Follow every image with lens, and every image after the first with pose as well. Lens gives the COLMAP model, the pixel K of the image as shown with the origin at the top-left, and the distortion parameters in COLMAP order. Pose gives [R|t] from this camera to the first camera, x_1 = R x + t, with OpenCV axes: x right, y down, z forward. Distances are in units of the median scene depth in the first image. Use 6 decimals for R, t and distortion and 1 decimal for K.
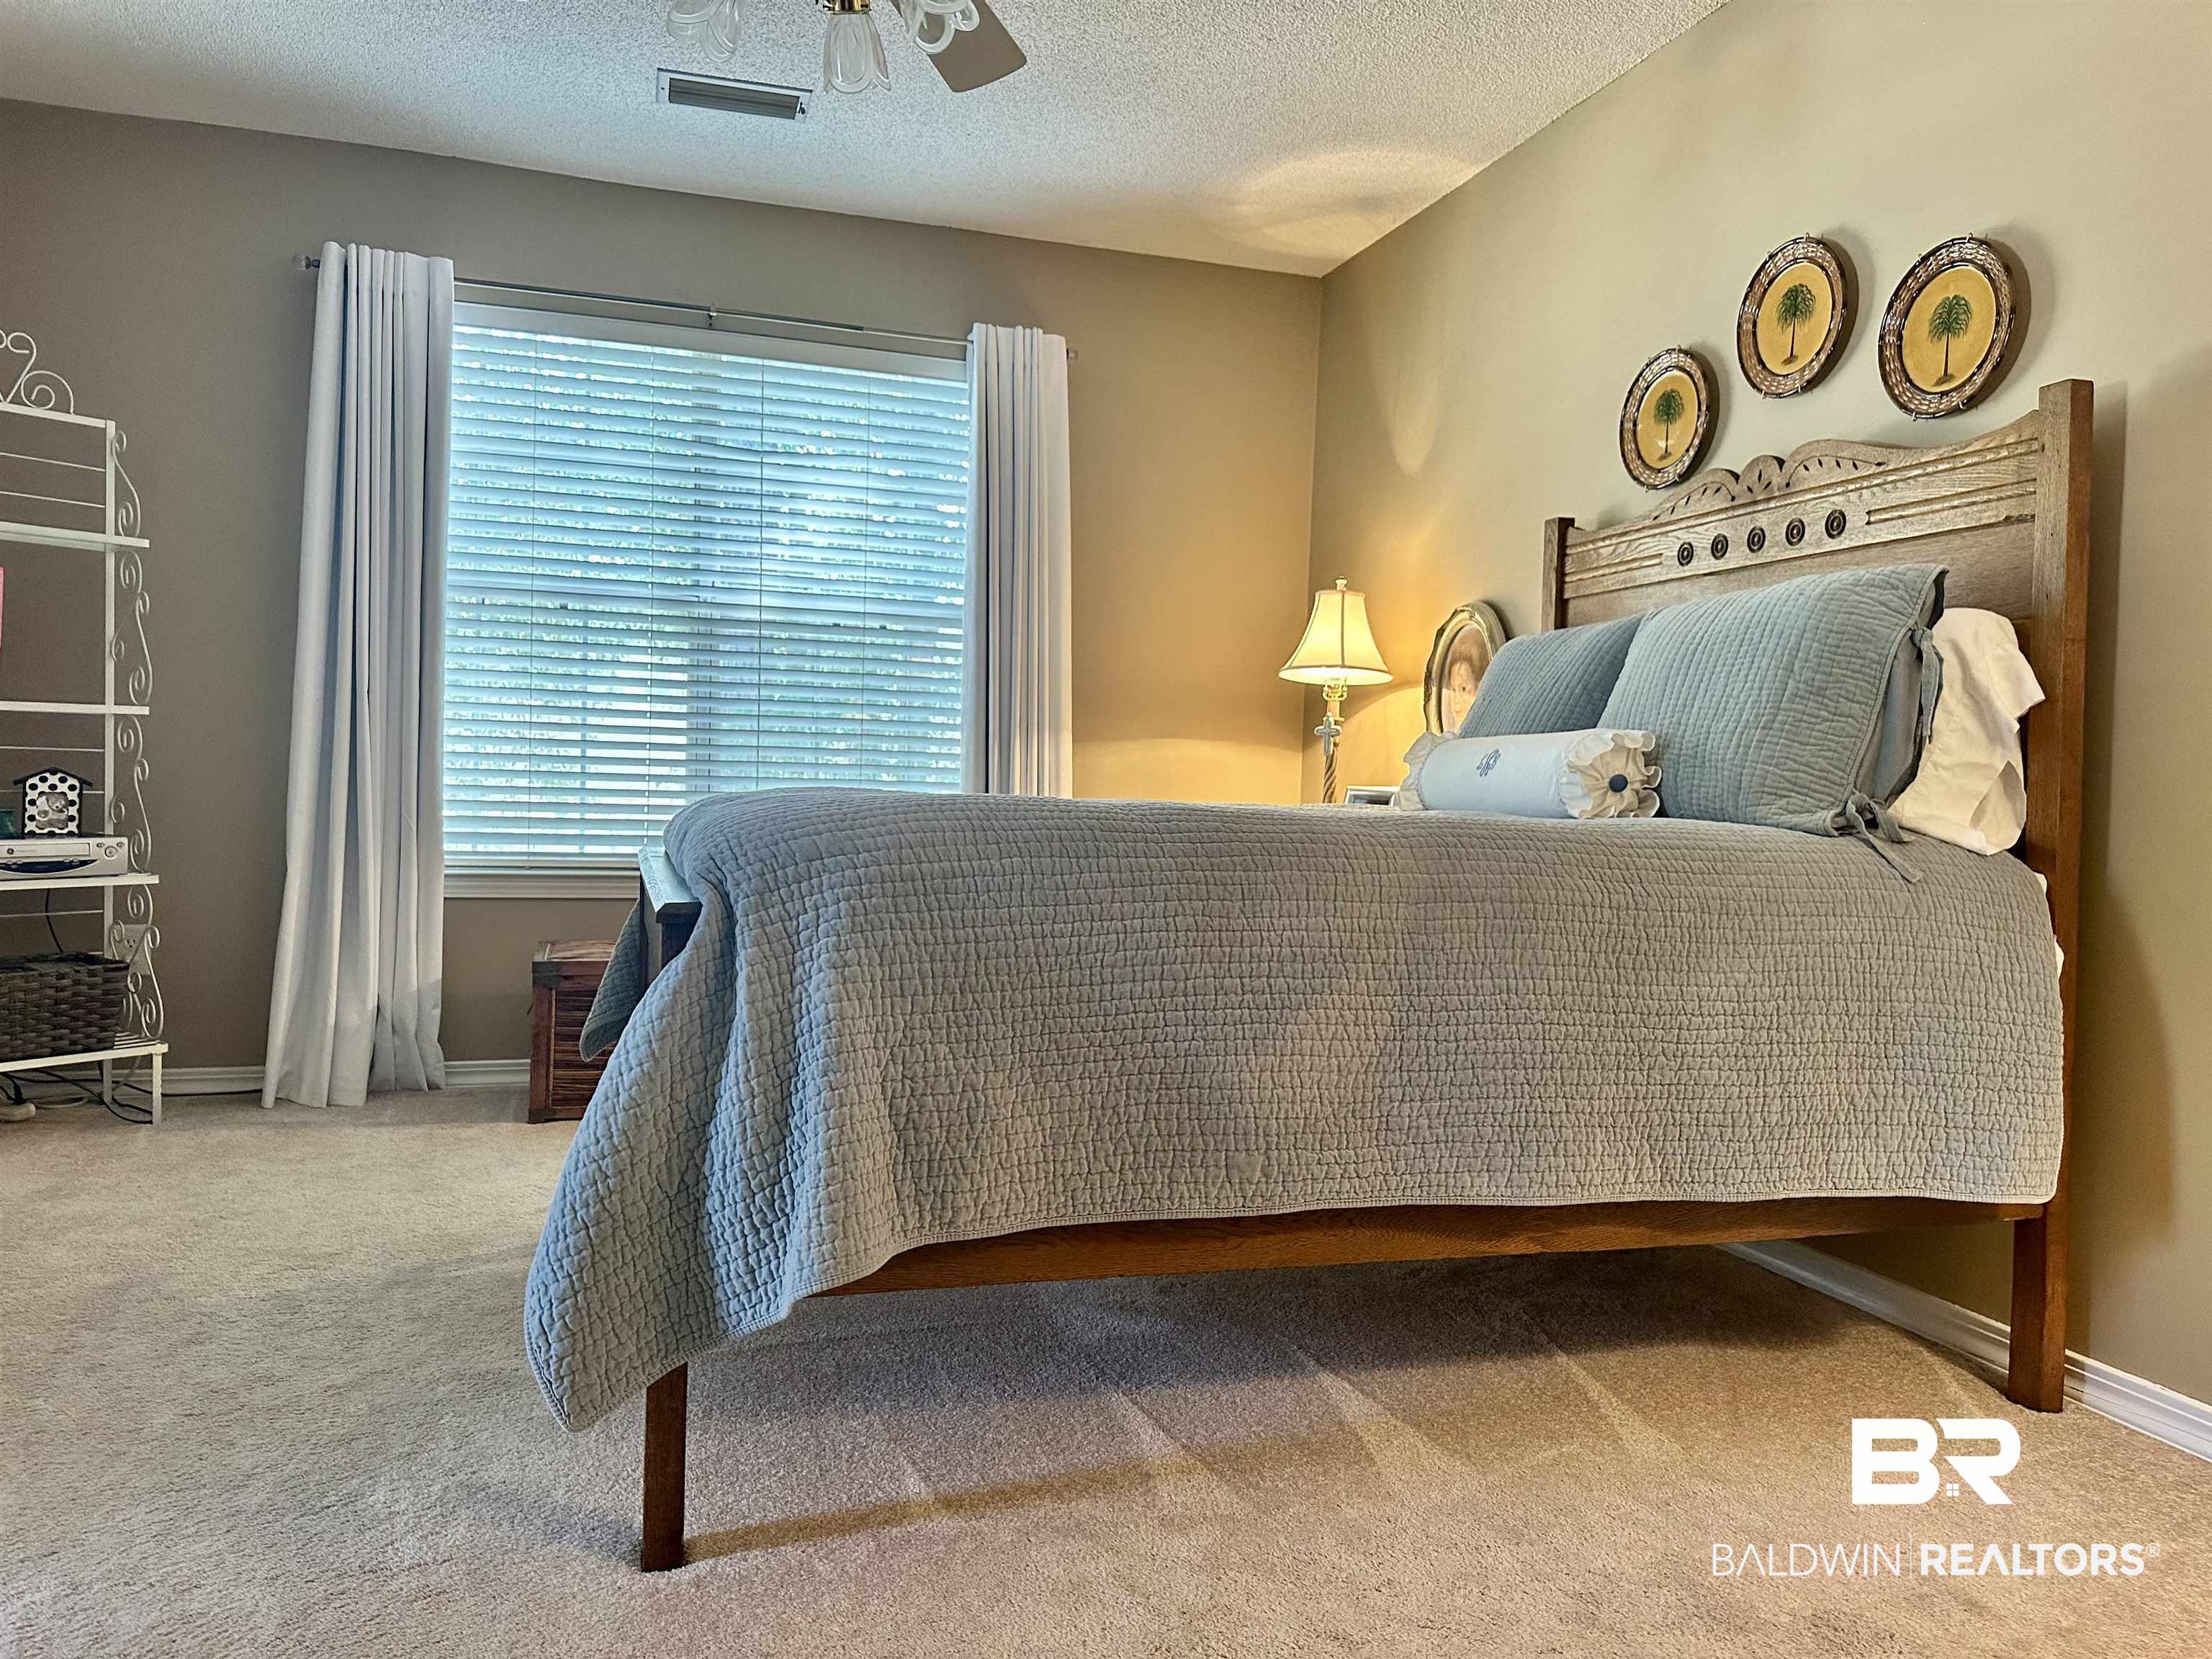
lens RADIAL K [[1572.5, 0, 1106.0], [0, 1572.5, 829.5], [0, 0, 1]] dist [0.138401, -0.162221]
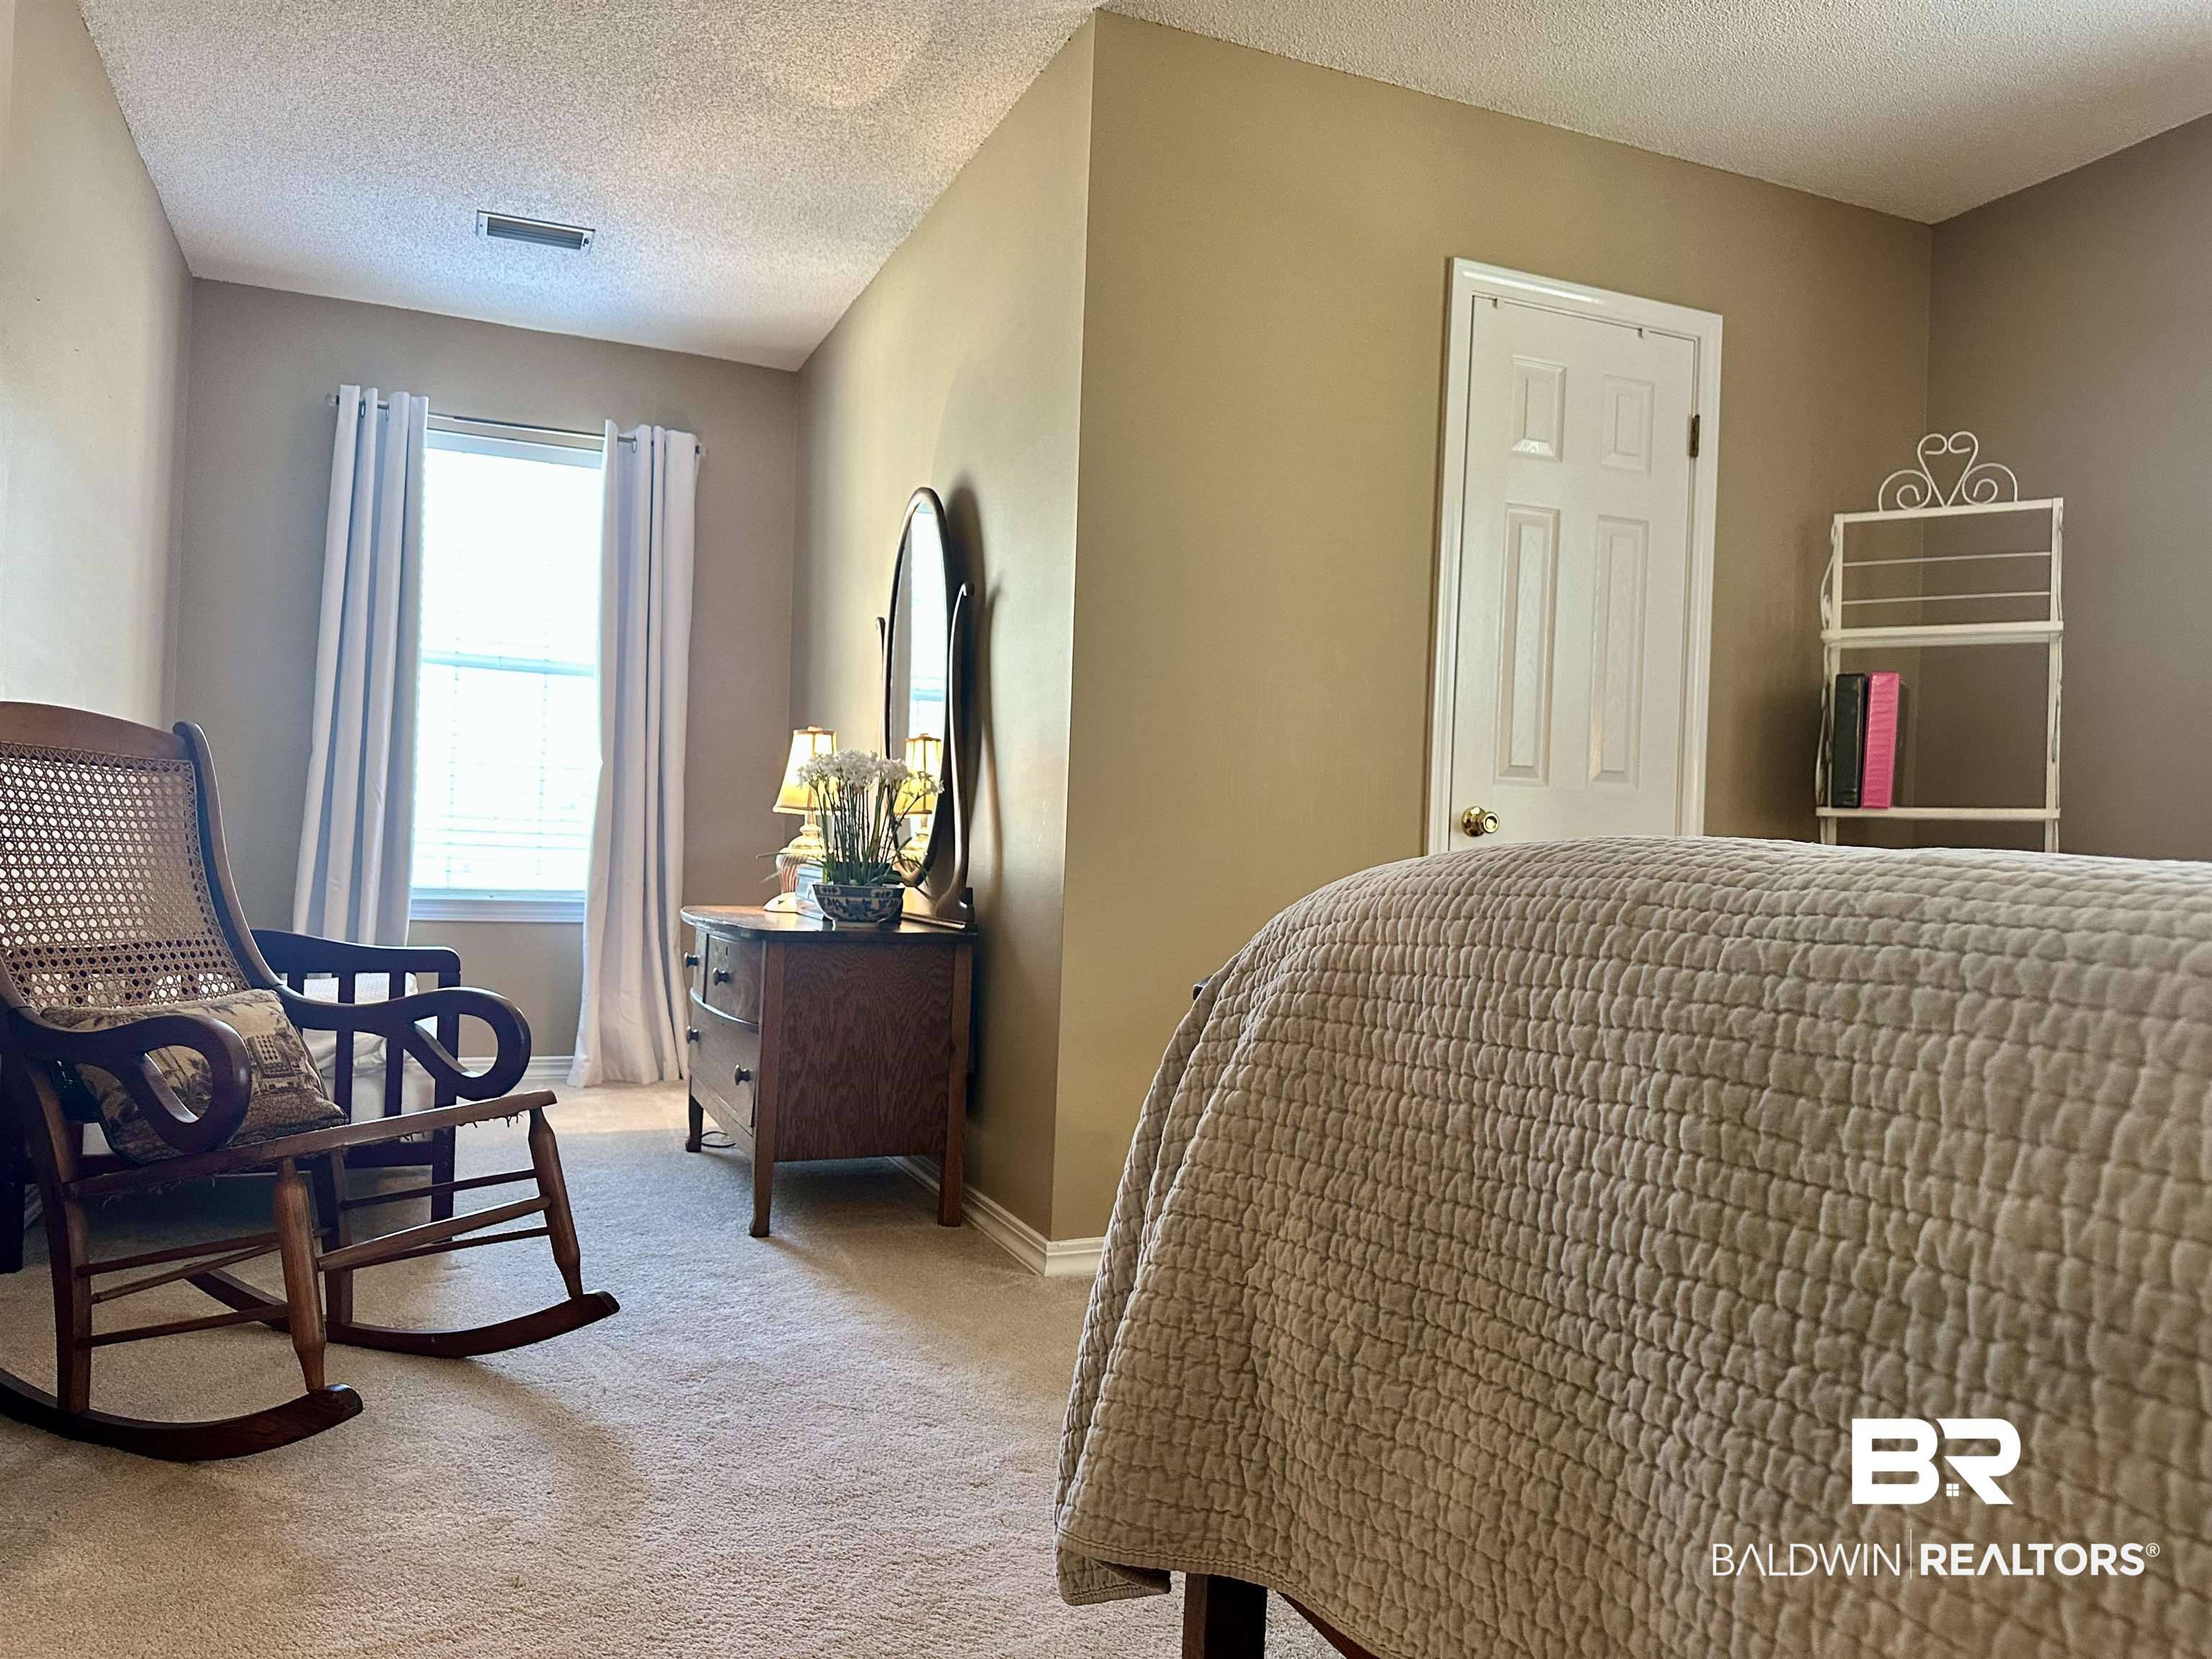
lens RADIAL K [[1572.5, 0, 1106.0], [0, 1572.5, 829.5], [0, 0, 1]] dist [0.138401, -0.162221]
pose [[0.119427, -0.031524, -0.992342, 0.376036], [-0.067628, 0.996916, -0.039808, 0.006771], [0.990537, 0.071864, 0.116927, 0.672652]]
